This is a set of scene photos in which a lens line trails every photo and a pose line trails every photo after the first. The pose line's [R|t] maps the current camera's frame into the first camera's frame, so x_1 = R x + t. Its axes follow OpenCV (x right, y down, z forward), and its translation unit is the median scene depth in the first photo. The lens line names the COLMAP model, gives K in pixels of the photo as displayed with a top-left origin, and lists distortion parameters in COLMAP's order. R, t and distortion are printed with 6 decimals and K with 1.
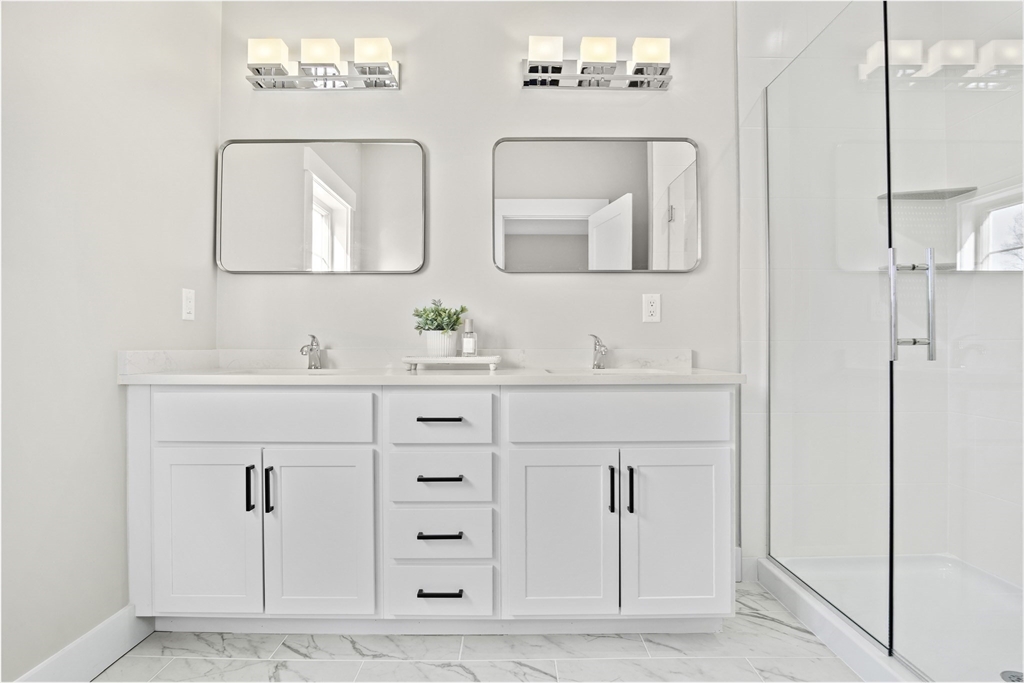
lens RADIAL K [[521.3, 0, 515.8], [0, 521.3, 356.7], [0, 0, 1]] dist [-0.000492, -0.016180]
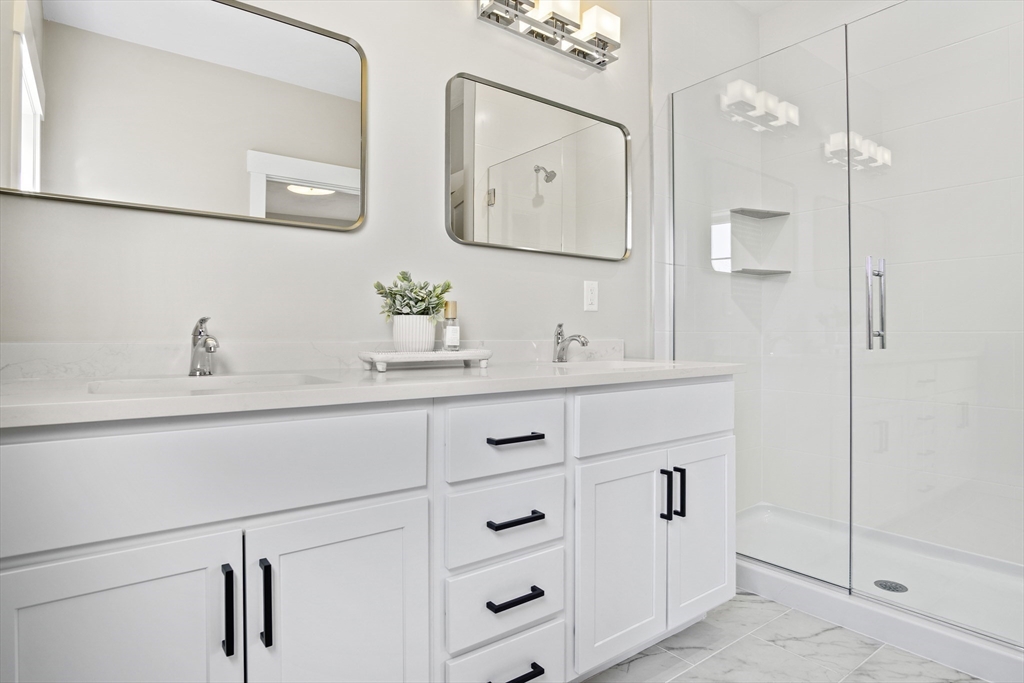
lens RADIAL K [[544.4, 0, 512.3], [0, 544.4, 344.8], [0, 0, 1]] dist [-0.028565, 0.000559]
pose [[0.812666, -0.007650, 0.582679, -0.469091], [0.009521, 0.999955, -0.000149, -0.007922], [-0.582652, 0.005669, 0.812702, 0.318824]]
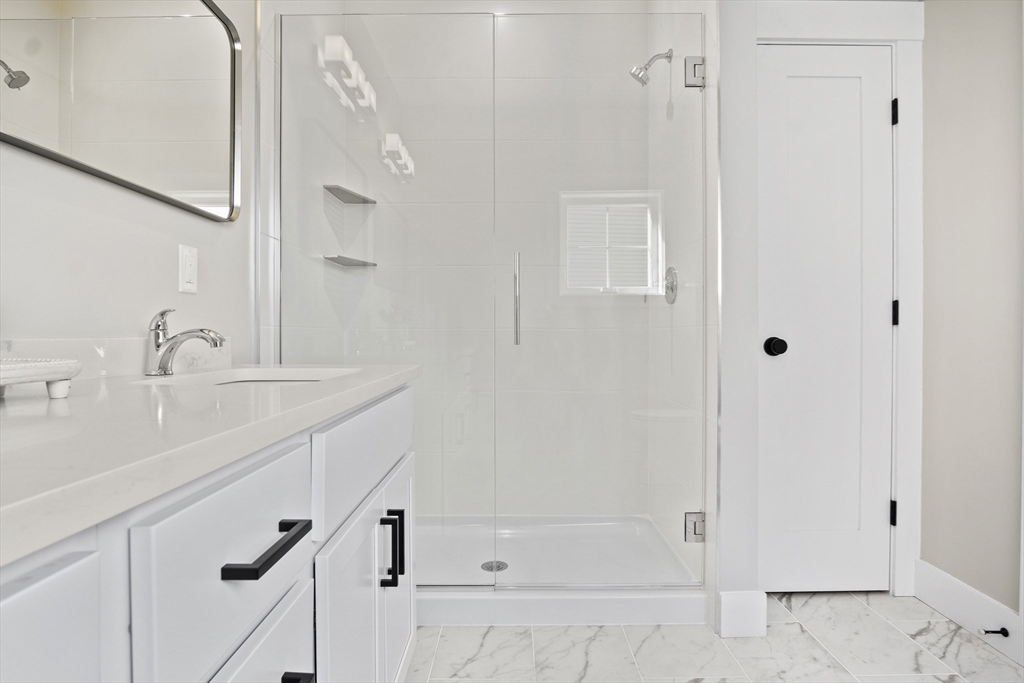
lens RADIAL K [[544.4, 0, 512.3], [0, 544.4, 344.8], [0, 0, 1]] dist [-0.028565, 0.000559]
pose [[0.027785, -0.016859, 0.999472, -0.384186], [0.021901, 0.999628, 0.016253, -0.009498], [-0.999374, 0.021438, 0.028144, 0.676939]]
